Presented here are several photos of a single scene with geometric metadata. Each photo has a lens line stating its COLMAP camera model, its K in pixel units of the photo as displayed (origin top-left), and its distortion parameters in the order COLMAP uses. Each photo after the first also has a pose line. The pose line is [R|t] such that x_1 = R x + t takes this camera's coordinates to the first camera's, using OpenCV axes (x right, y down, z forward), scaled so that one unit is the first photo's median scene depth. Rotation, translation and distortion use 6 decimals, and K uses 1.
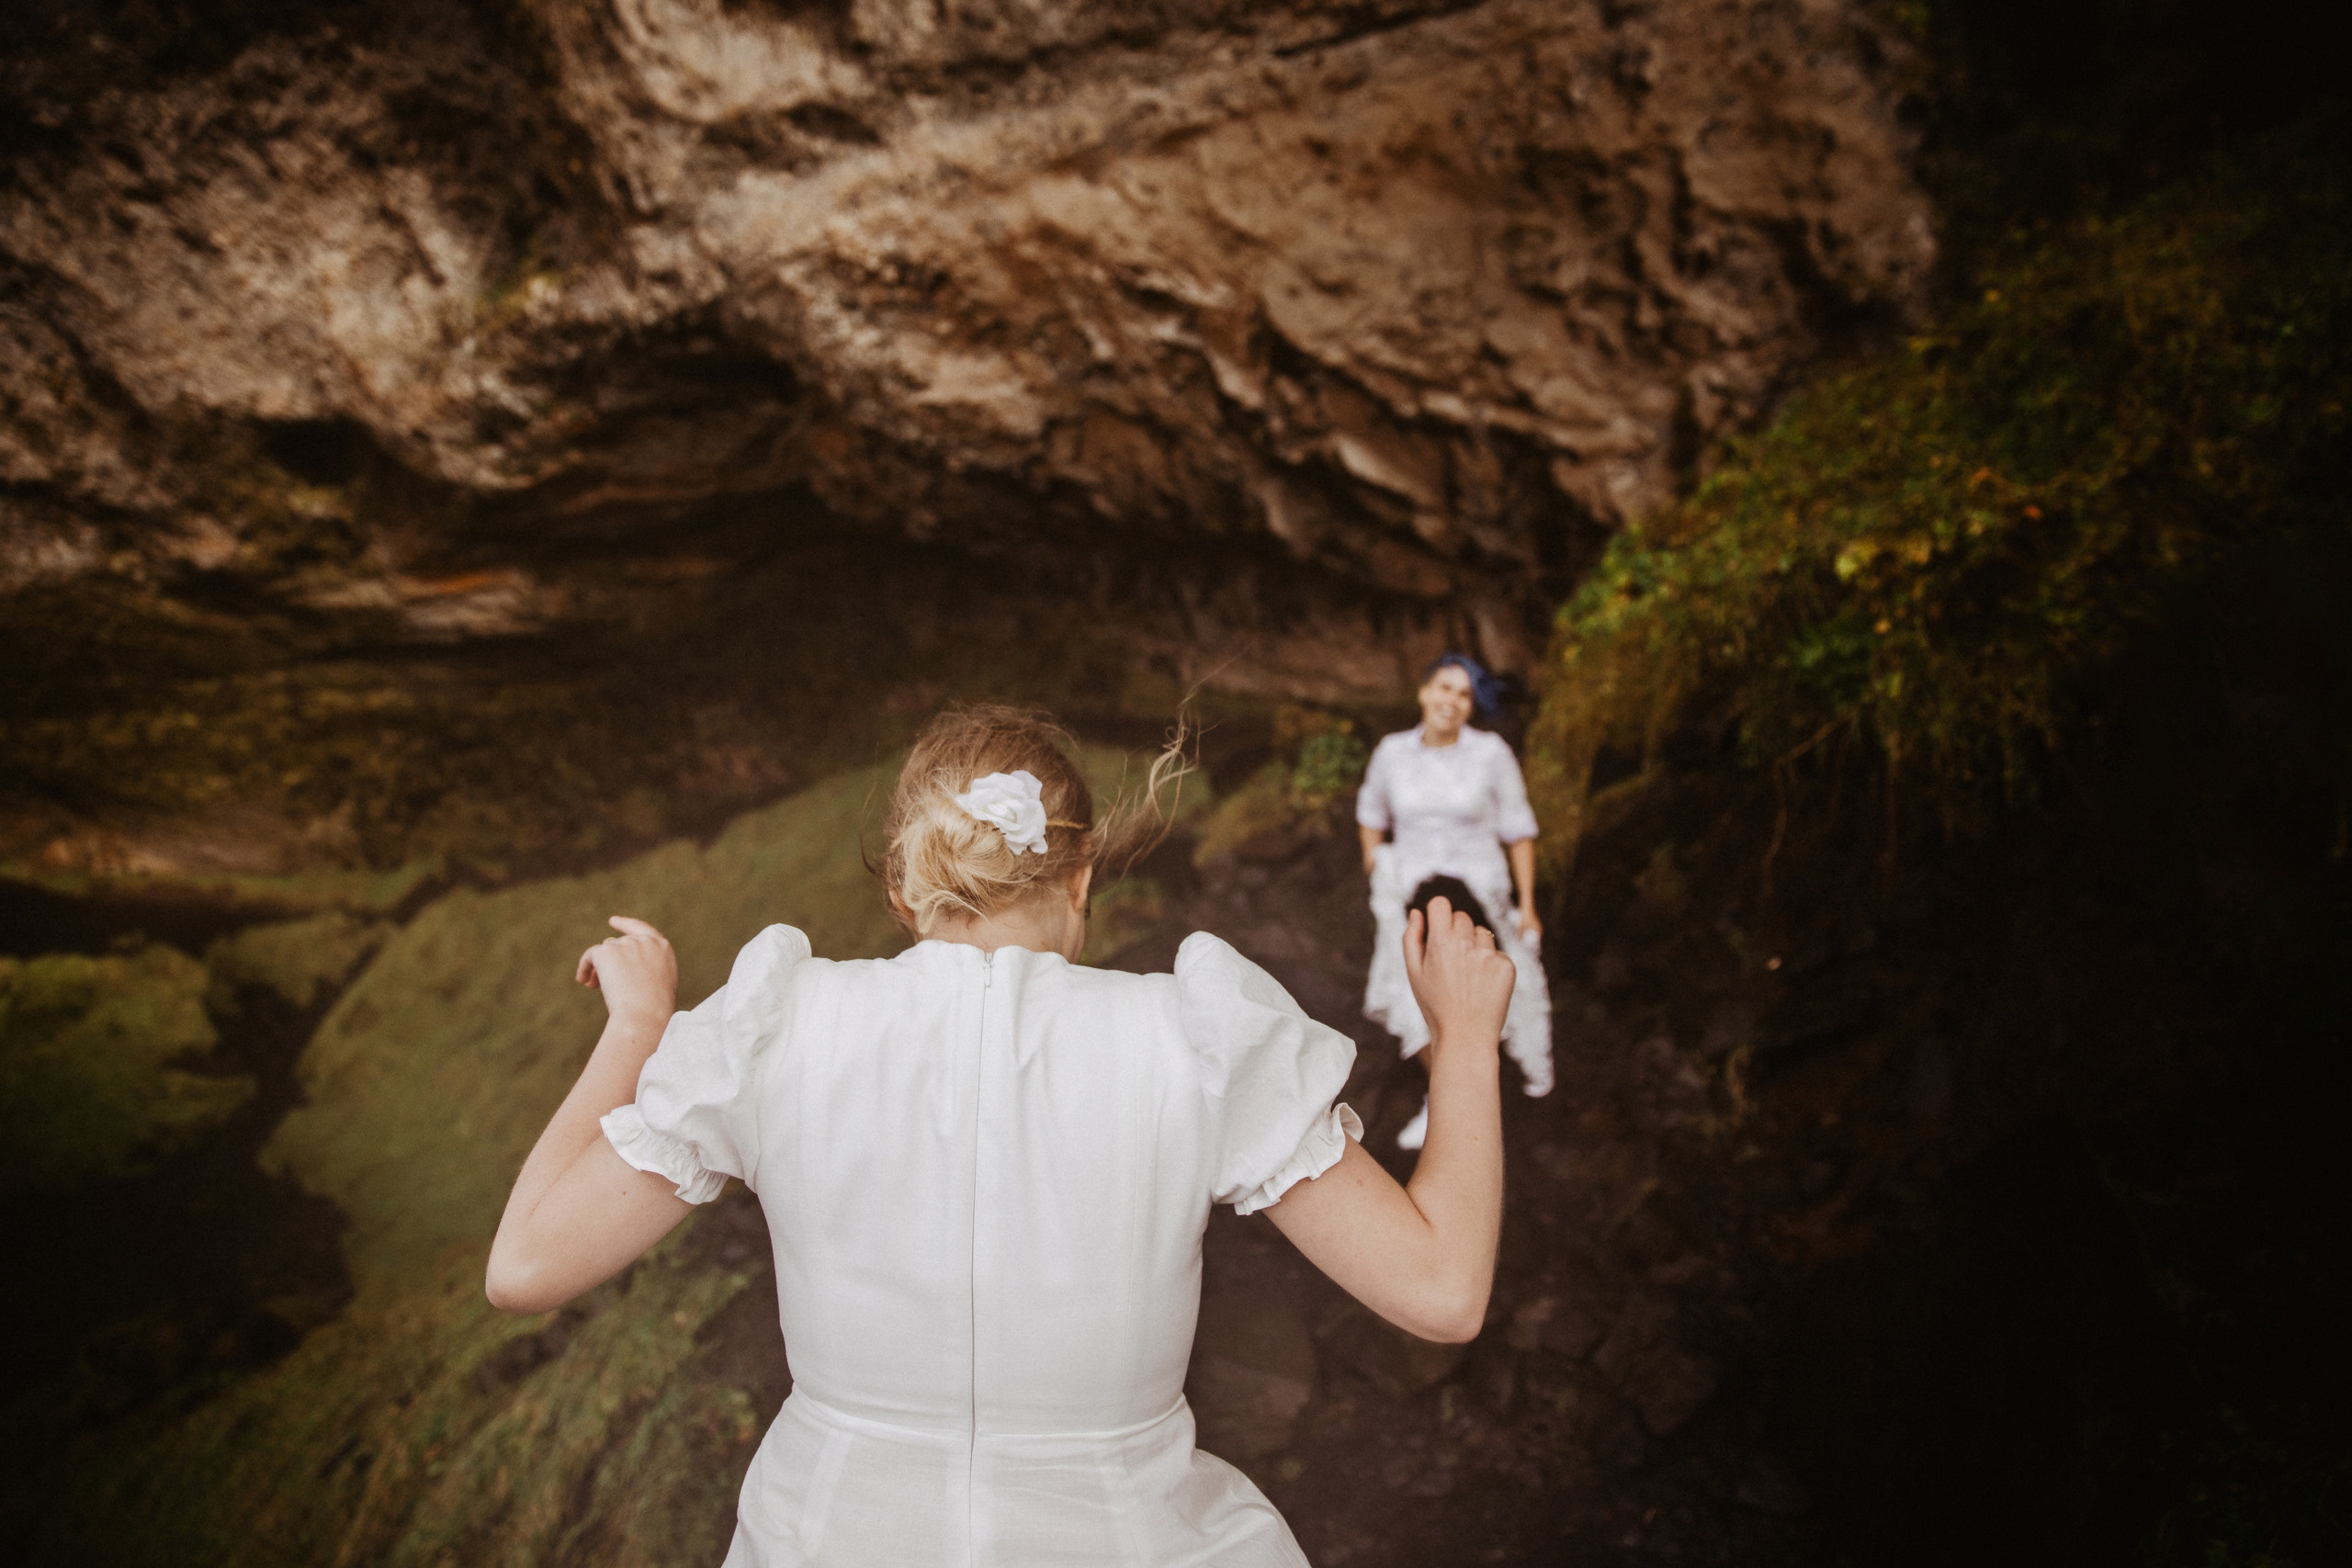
lens RADIAL K [[1620.3, 0, 1176.0], [0, 1620.3, 784.0], [0, 0, 1]] dist [-0.108172, 0.089967]
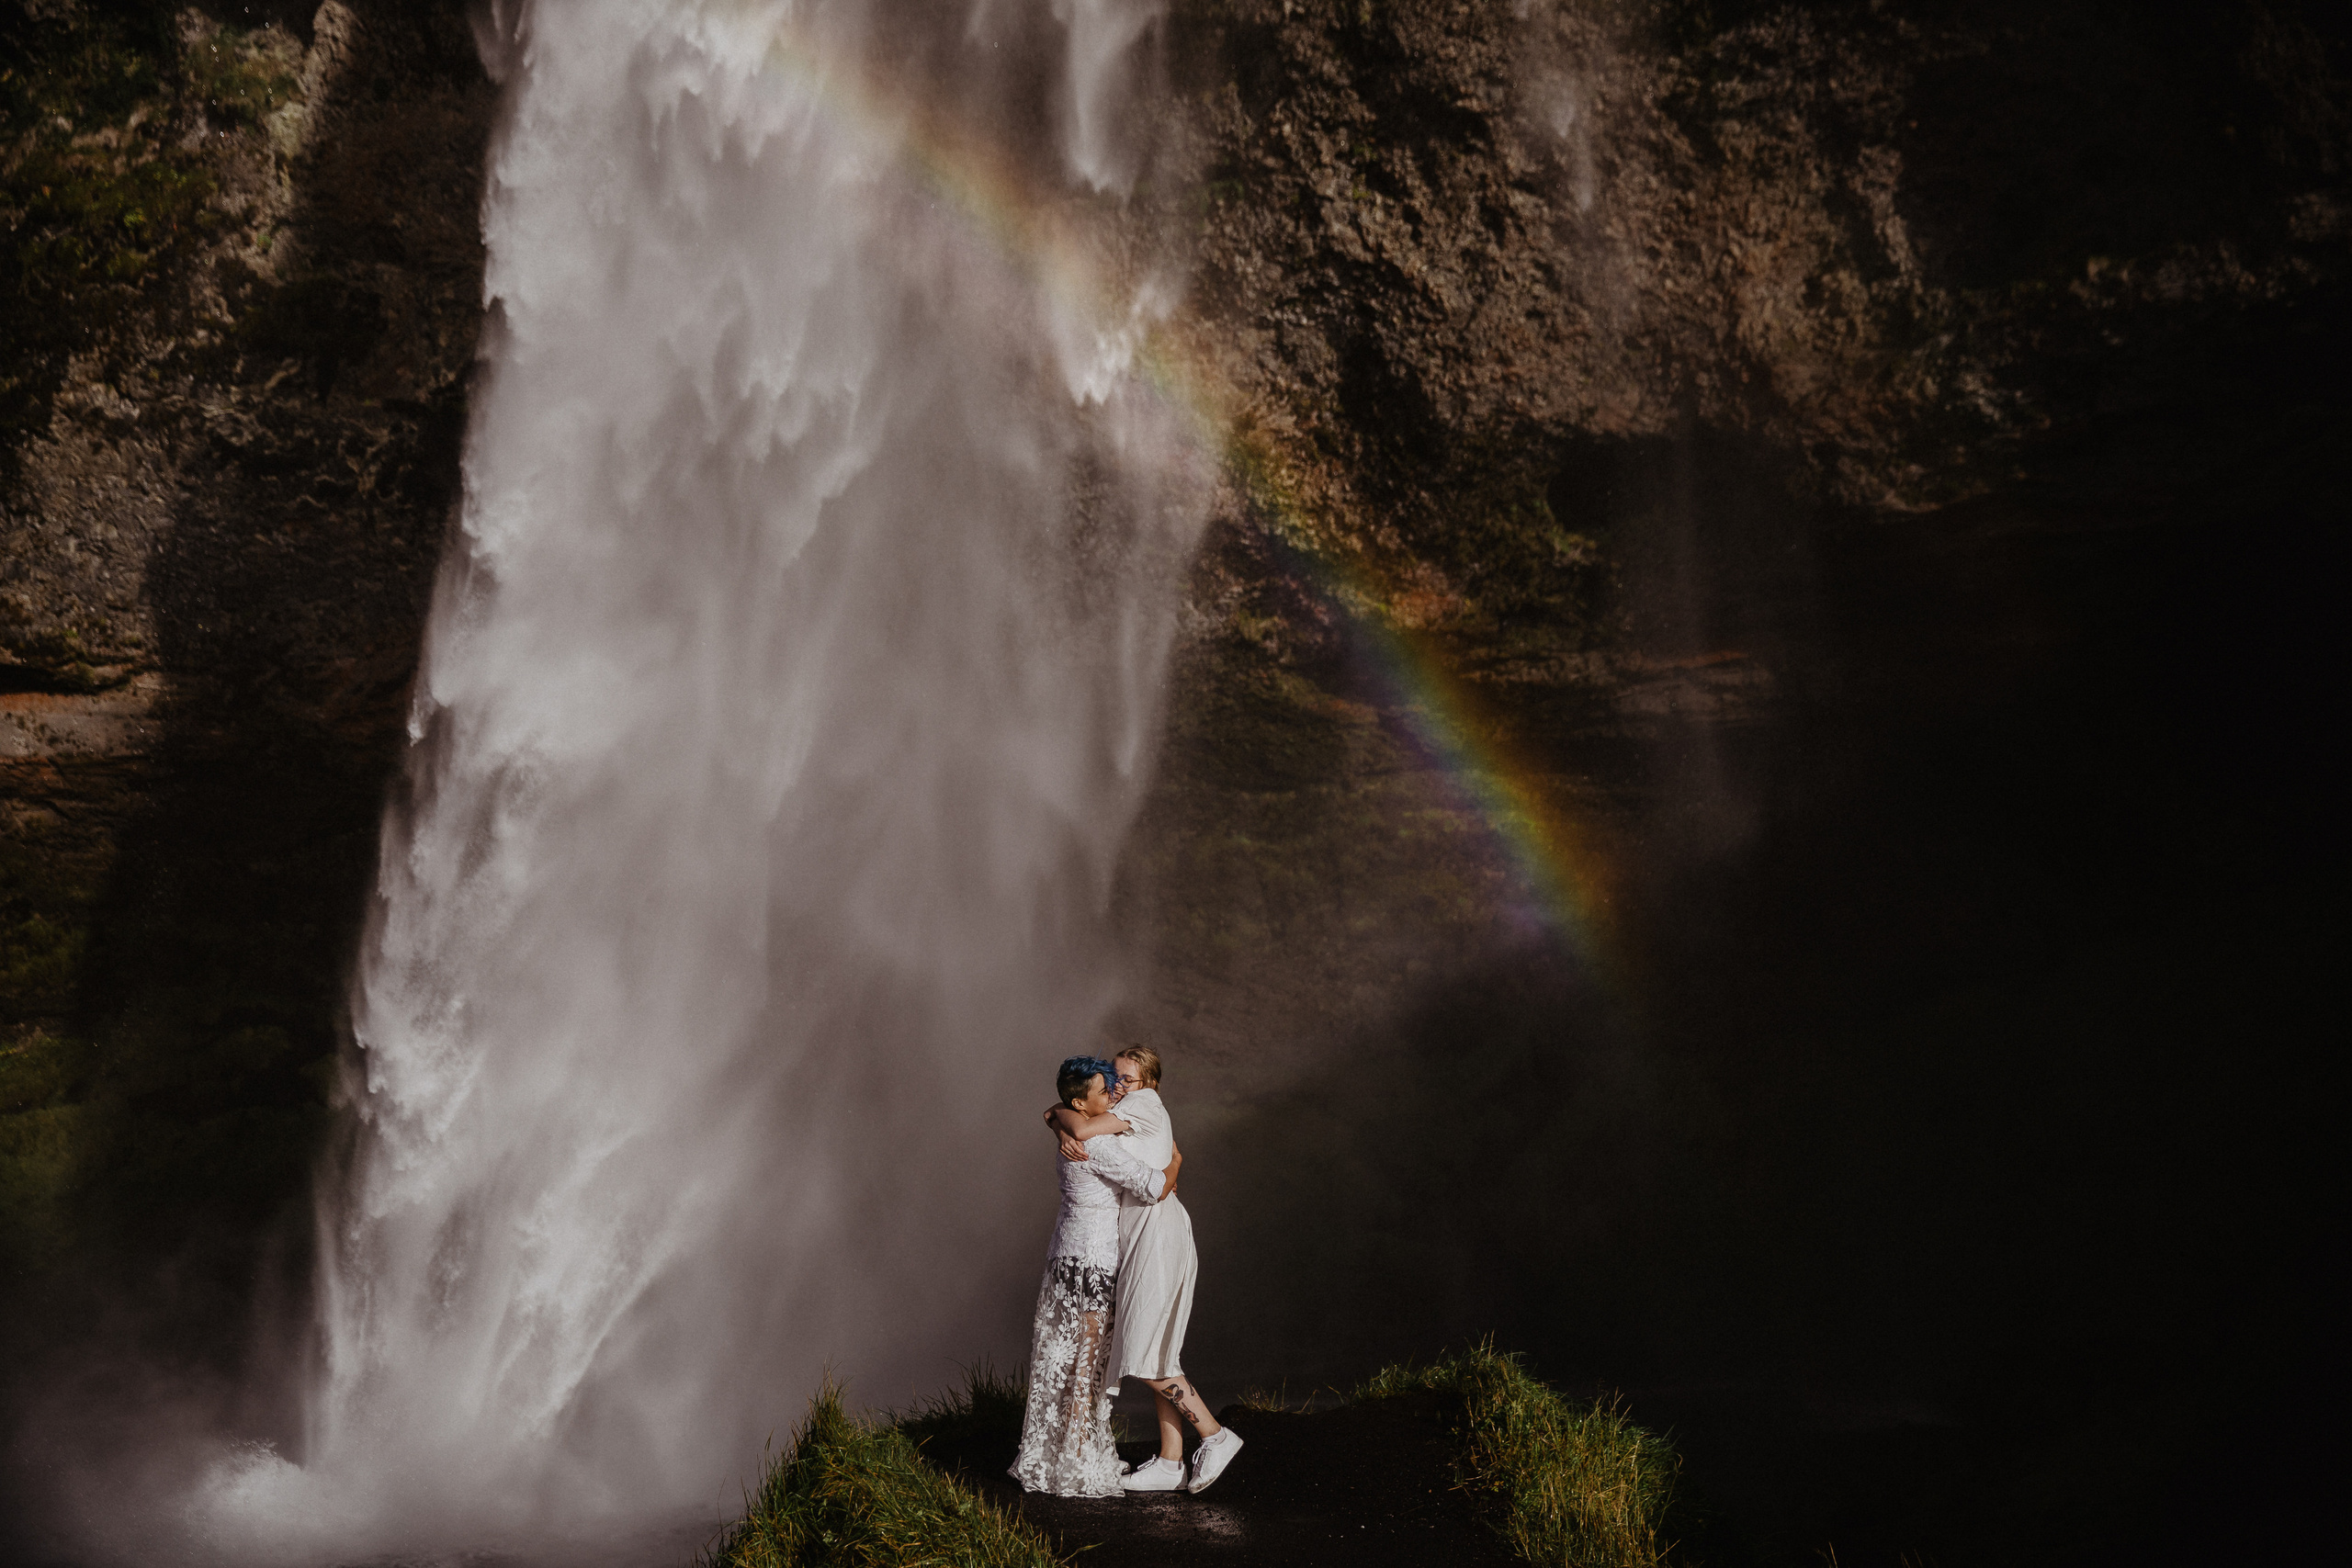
lens RADIAL K [[2928.4, 0, 1186.1], [0, 2928.4, 795.9], [0, 0, 1]] dist [0.056870, 0.115272]
pose [[0.990276, 0.013752, -0.138436, -0.749000], [-0.039908, 0.981359, -0.187994, 0.352339], [0.133270, 0.191690, 0.972365, -0.717231]]
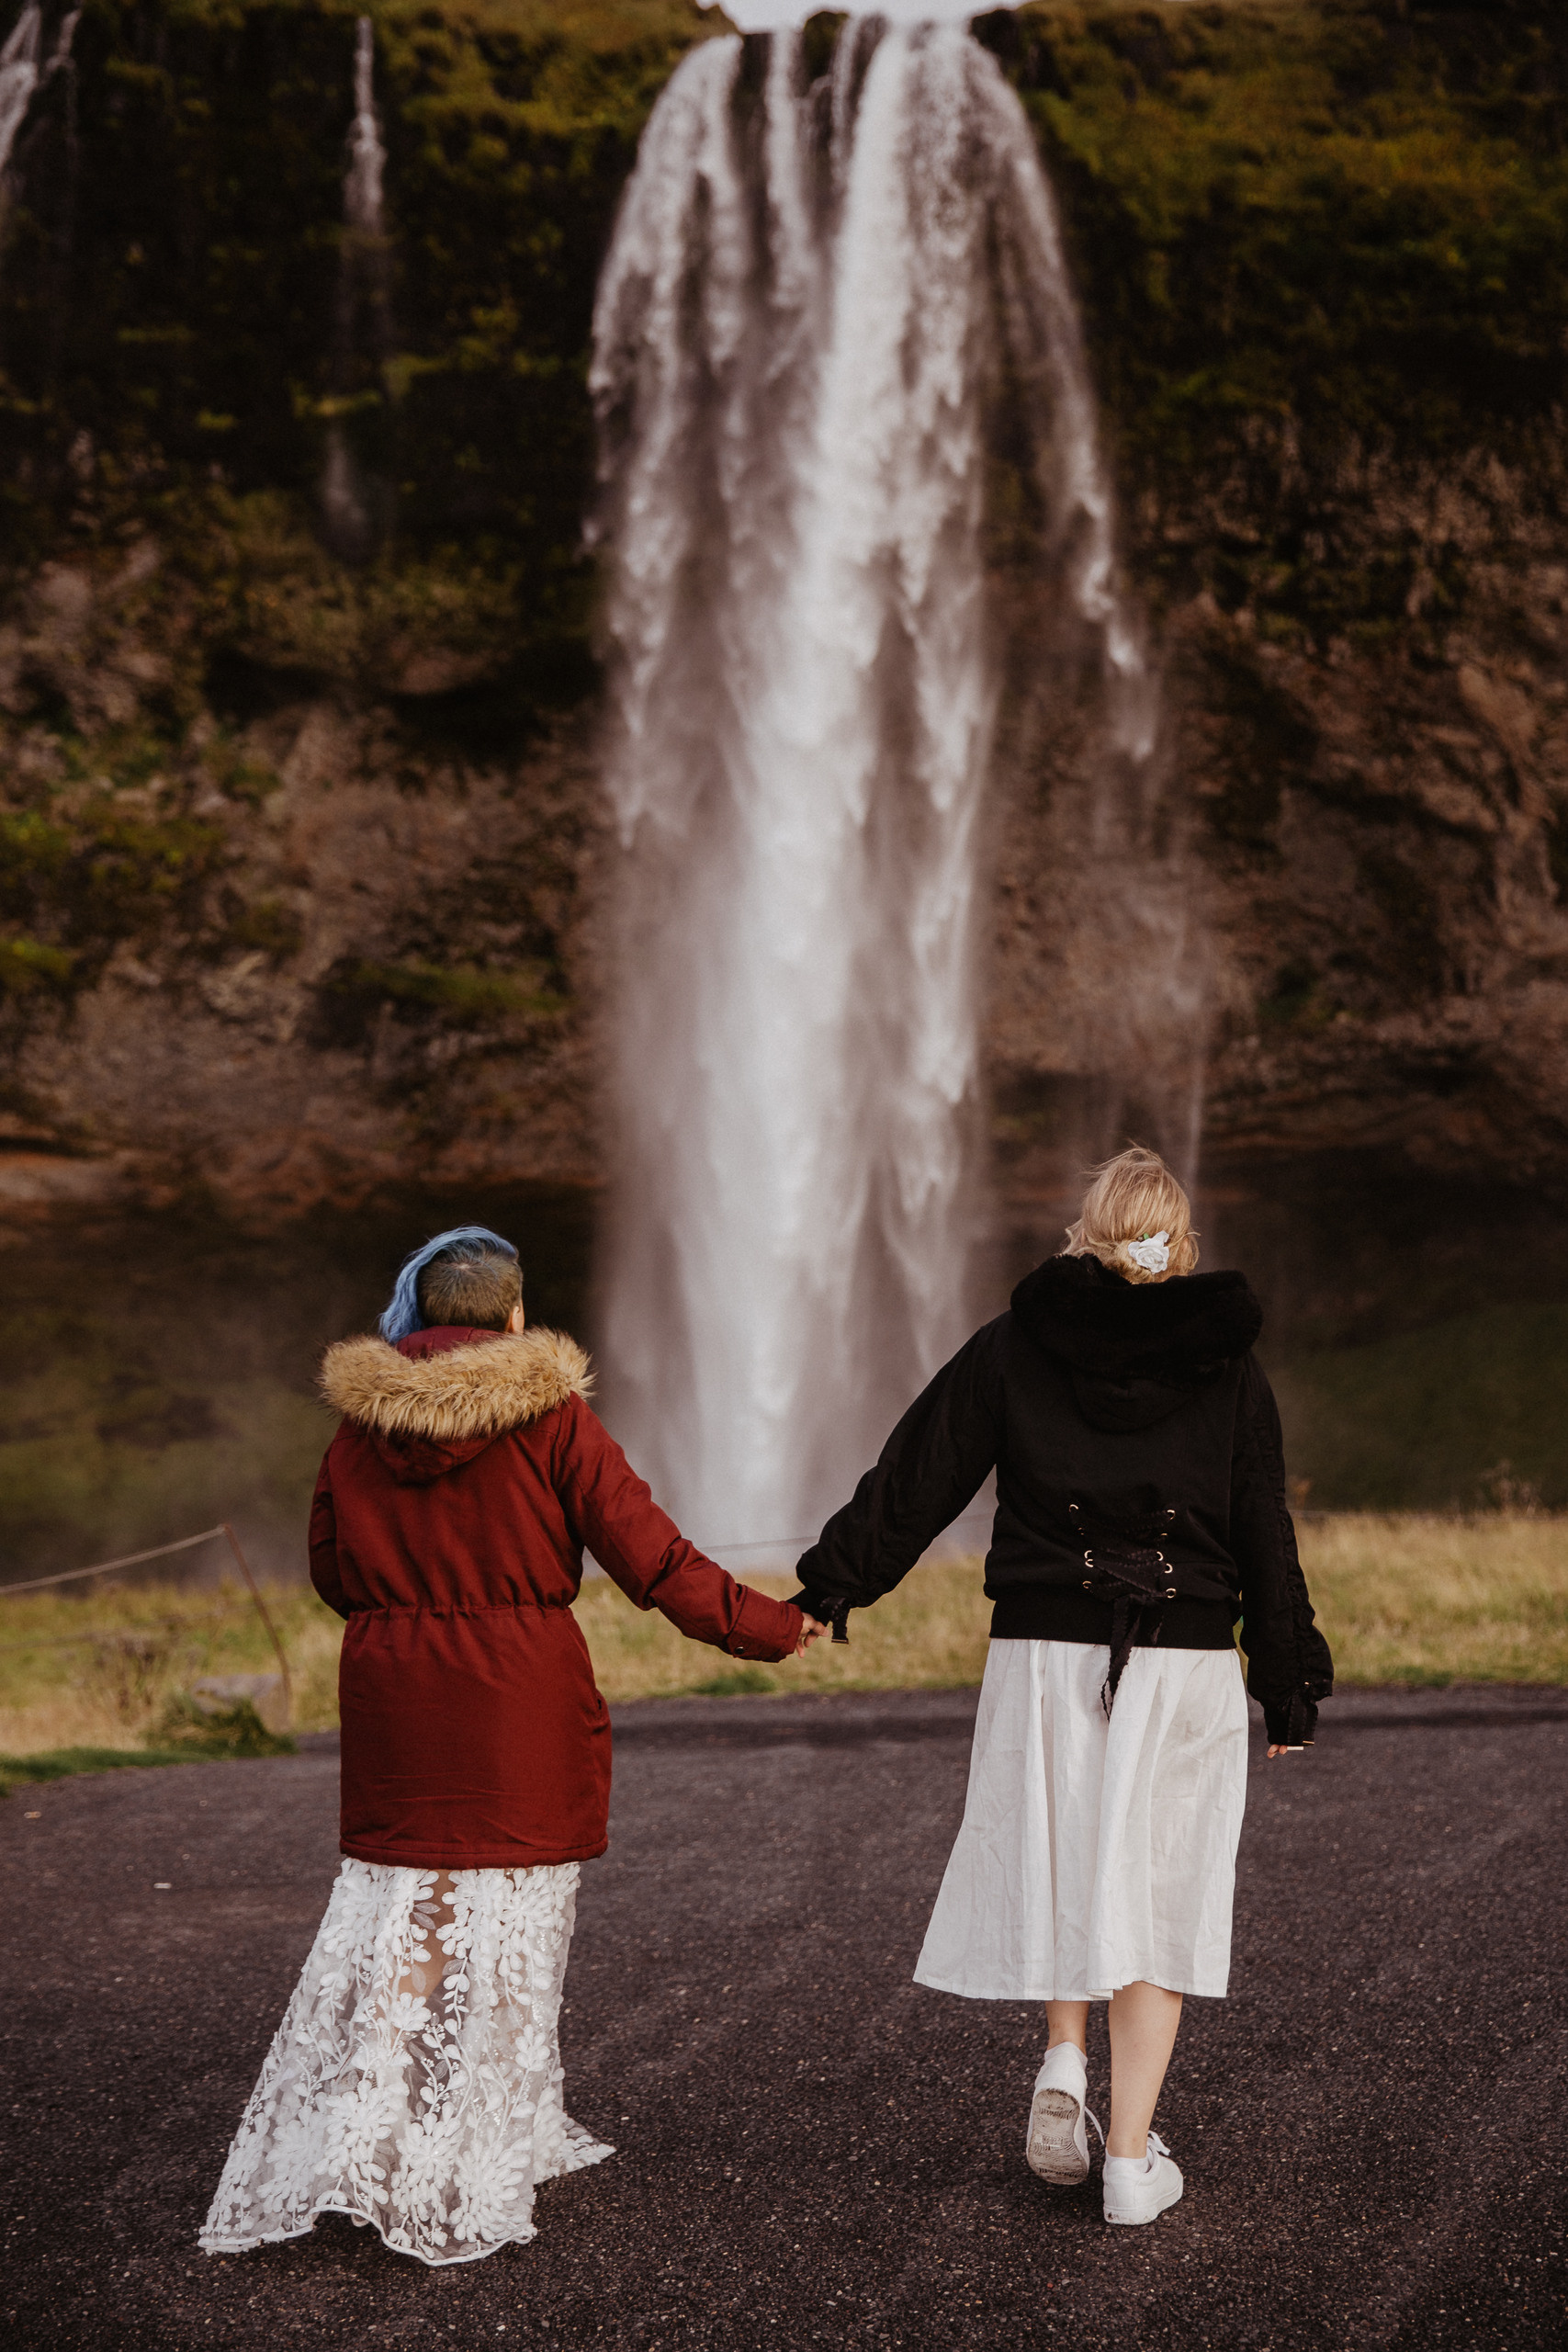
lens RADIAL K [[3210.2, 0, 784.0], [0, 3210.2, 1176.0], [0, 0, 1]] dist [0.082347, 0.015020]
pose [[0.964964, 0.073222, 0.251957, -2.030613], [-0.020324, 0.978246, -0.206451, 0.638944], [-0.261592, 0.194097, 0.945461, -2.297065]]
